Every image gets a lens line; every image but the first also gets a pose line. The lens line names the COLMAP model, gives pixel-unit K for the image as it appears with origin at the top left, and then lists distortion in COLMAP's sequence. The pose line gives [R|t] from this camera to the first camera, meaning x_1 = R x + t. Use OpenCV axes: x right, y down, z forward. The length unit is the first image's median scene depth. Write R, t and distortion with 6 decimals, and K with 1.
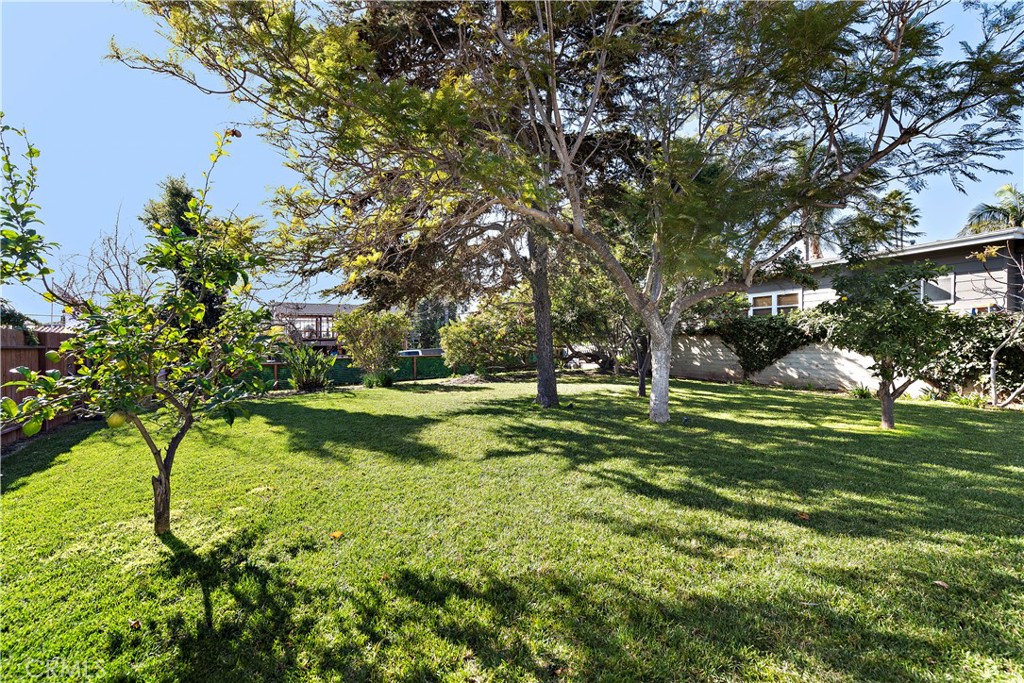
lens RADIAL K [[414.5, 0, 508.2], [0, 414.5, 341.4], [0, 0, 1]] dist [0.019049, 0.000245]
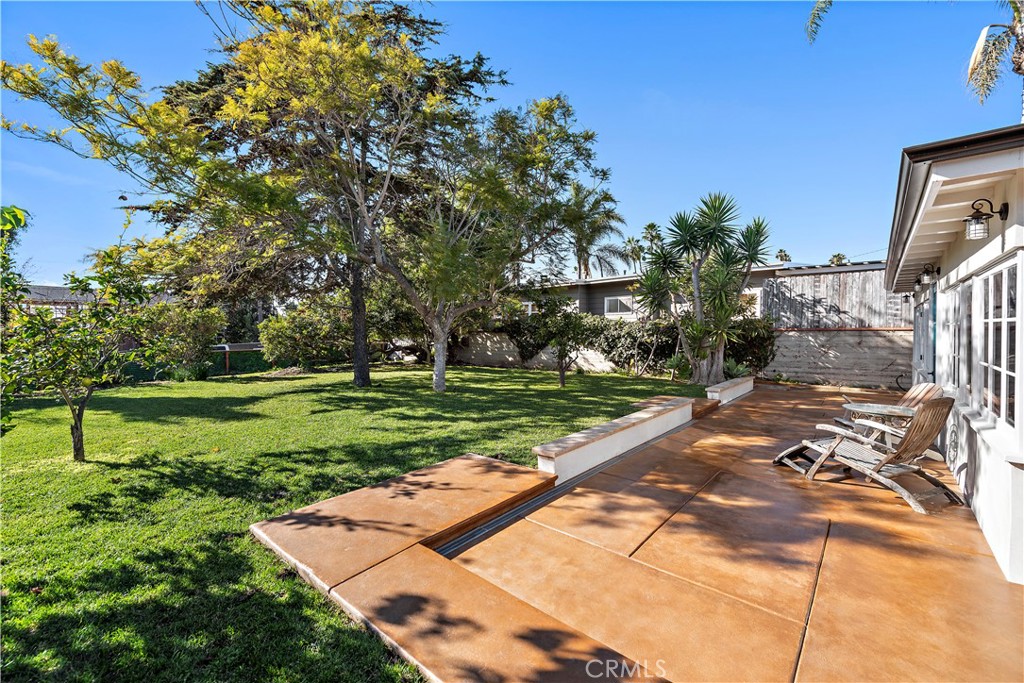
lens RADIAL K [[414.5, 0, 517.9], [0, 414.5, 331.9], [0, 0, 1]] dist [0.019049, 0.000245]
pose [[0.915198, 0.008294, 0.402920, 0.008716], [-0.004420, 0.999935, -0.010544, -0.003916], [-0.402981, 0.007869, 0.915174, -0.256099]]
